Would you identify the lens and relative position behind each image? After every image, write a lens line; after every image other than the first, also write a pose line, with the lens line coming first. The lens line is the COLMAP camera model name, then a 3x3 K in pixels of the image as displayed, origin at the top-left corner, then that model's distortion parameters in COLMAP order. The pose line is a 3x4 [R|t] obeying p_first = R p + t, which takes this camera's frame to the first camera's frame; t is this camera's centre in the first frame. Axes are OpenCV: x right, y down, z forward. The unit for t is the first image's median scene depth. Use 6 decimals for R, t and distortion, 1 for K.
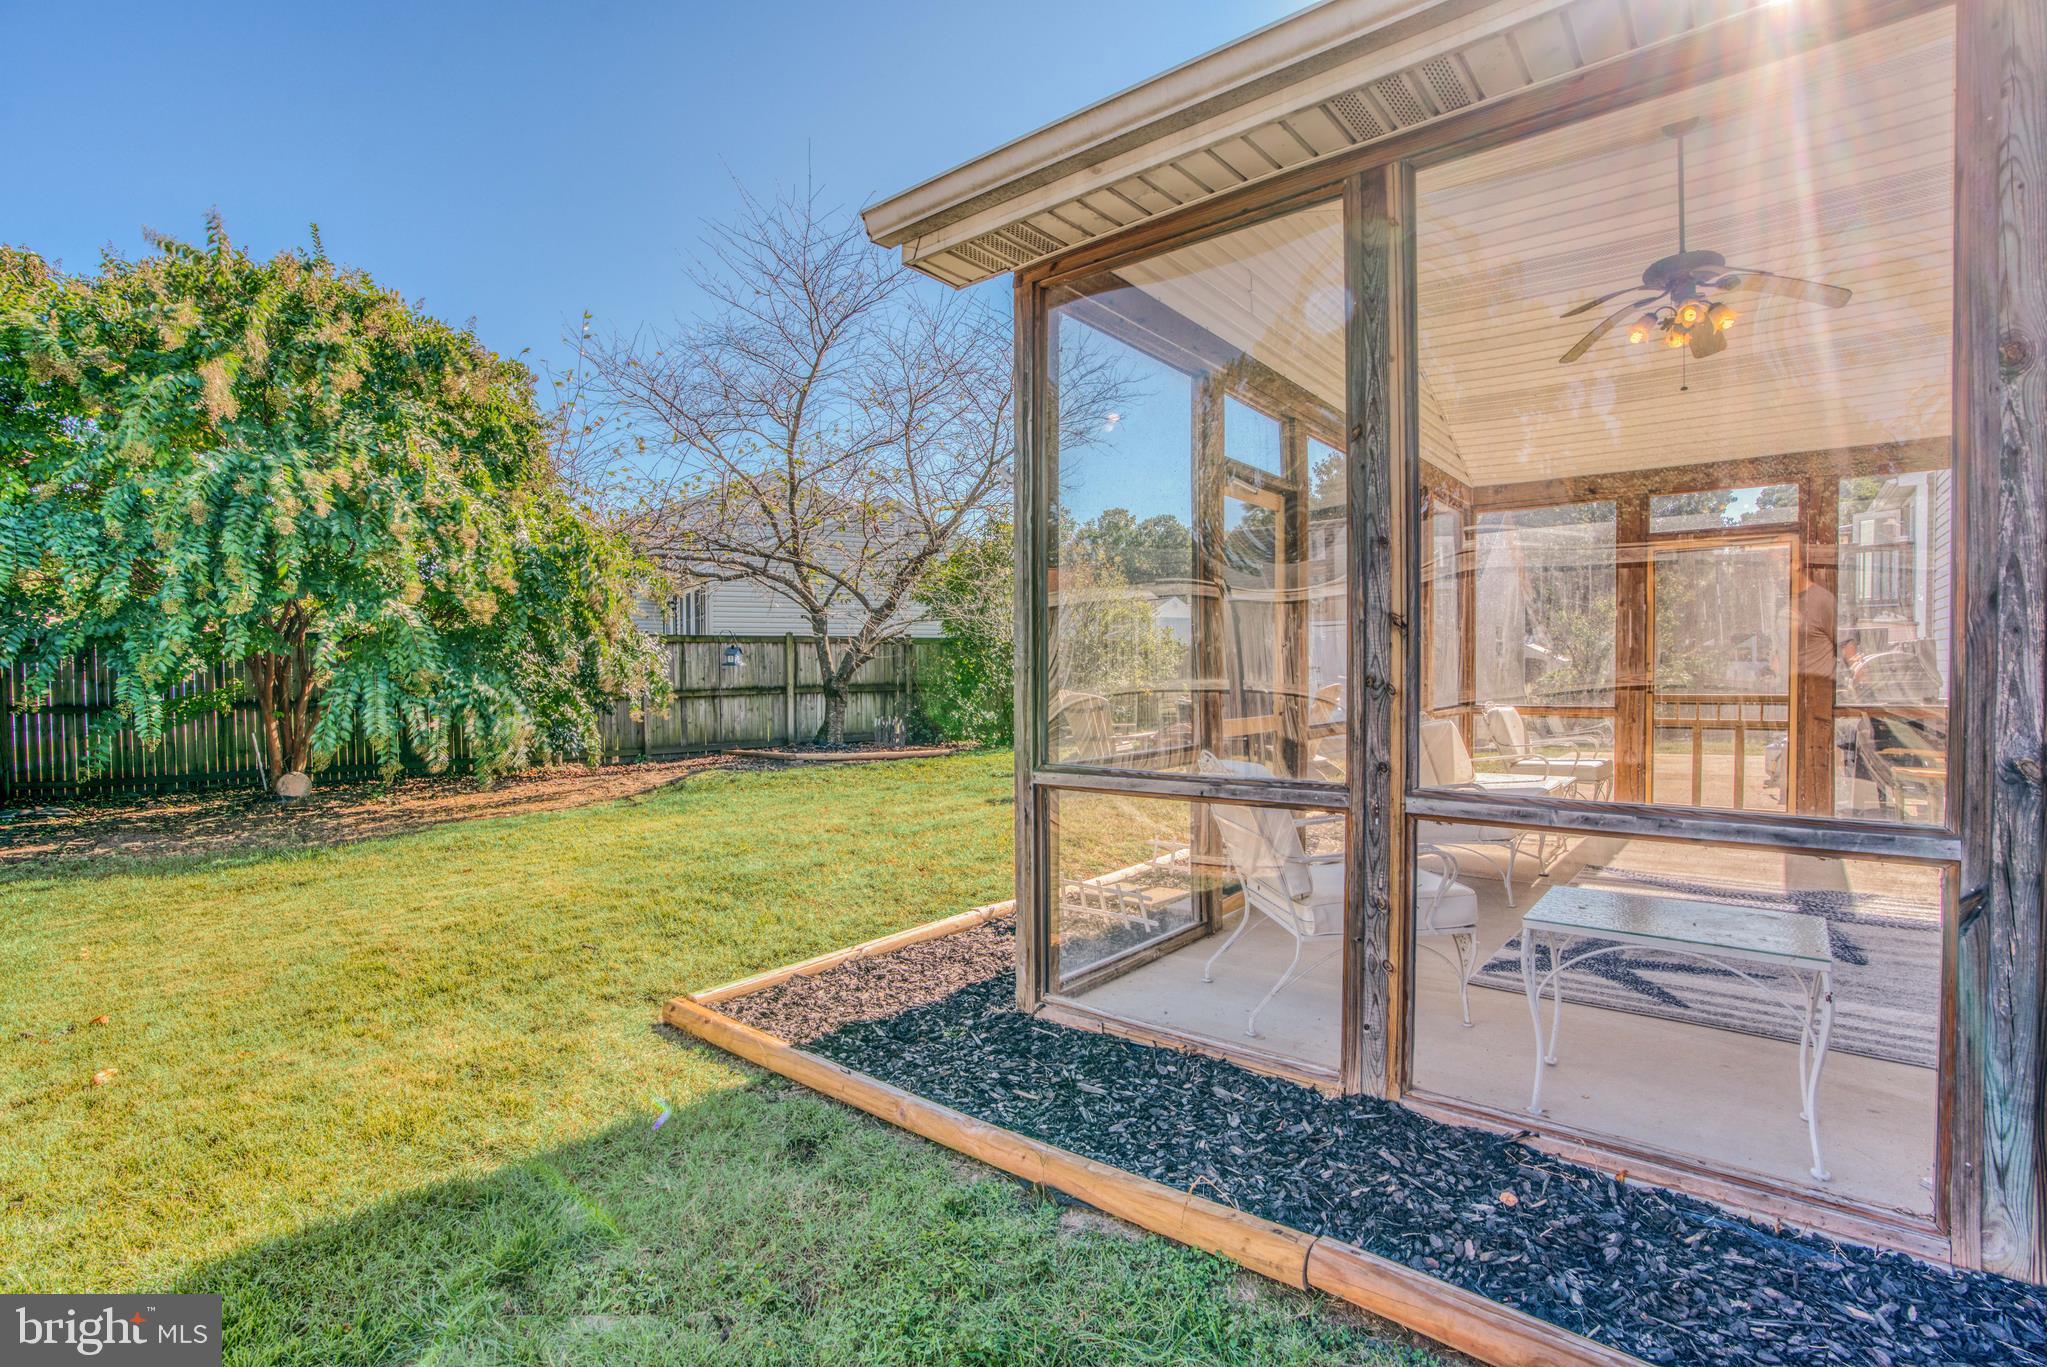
lens RADIAL K [[941.0, 0, 1001.5], [0, 941.0, 684.7], [0, 0, 1]] dist [-0.073829, 0.027544]
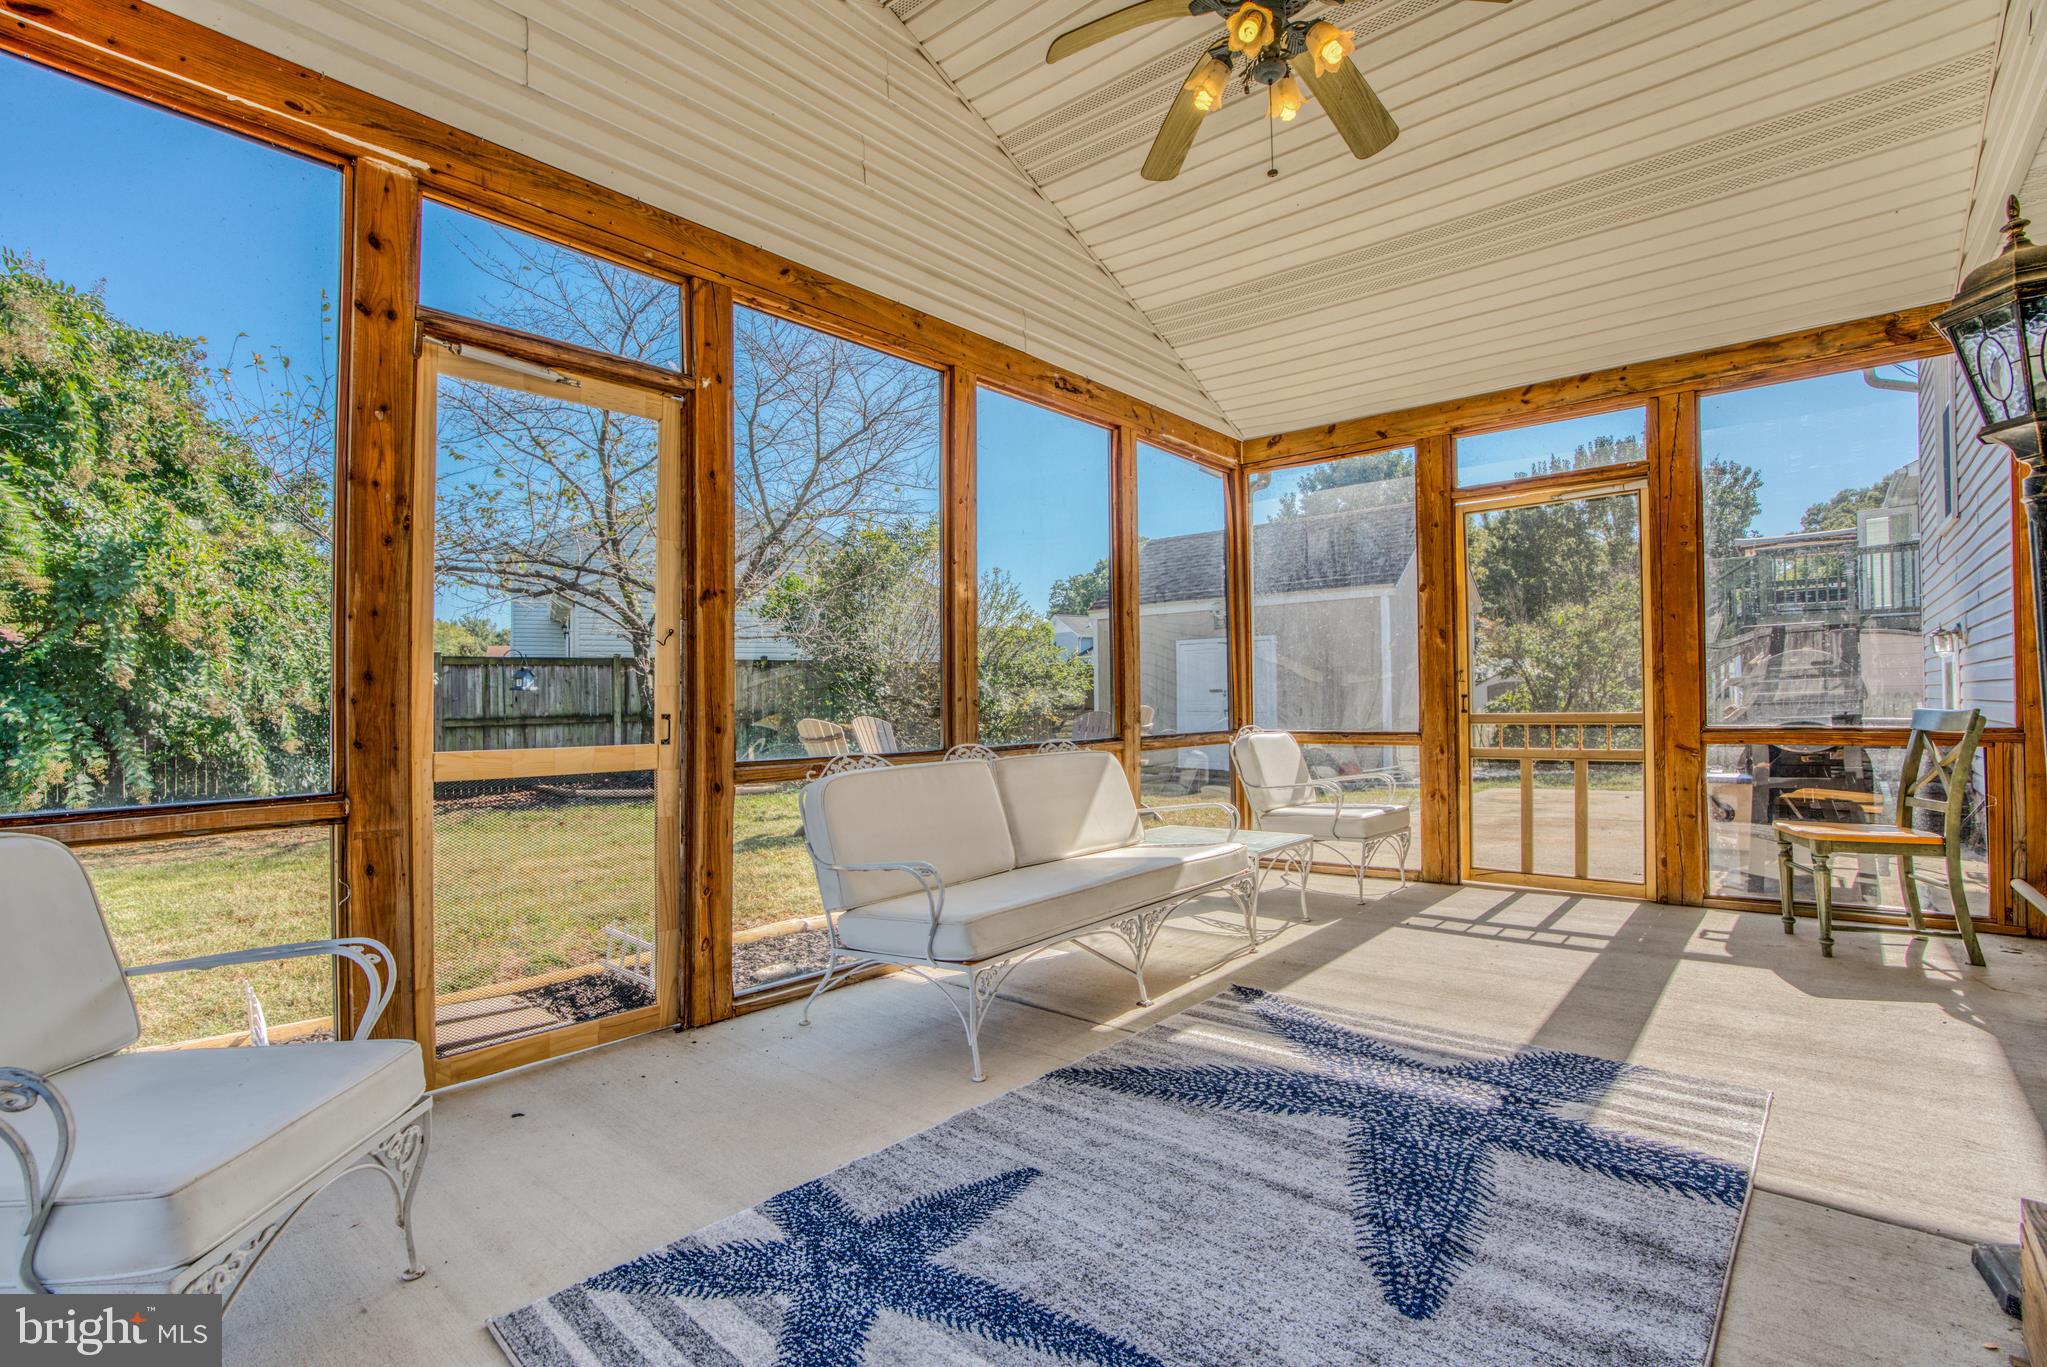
lens RADIAL K [[941.0, 0, 1001.5], [0, 941.0, 684.7], [0, 0, 1]] dist [-0.073829, 0.027544]
pose [[0.999280, -0.005885, -0.037487, 0.189305], [0.004658, 0.999453, -0.032734, 0.004903], [0.037659, 0.032536, 0.998761, 0.133118]]
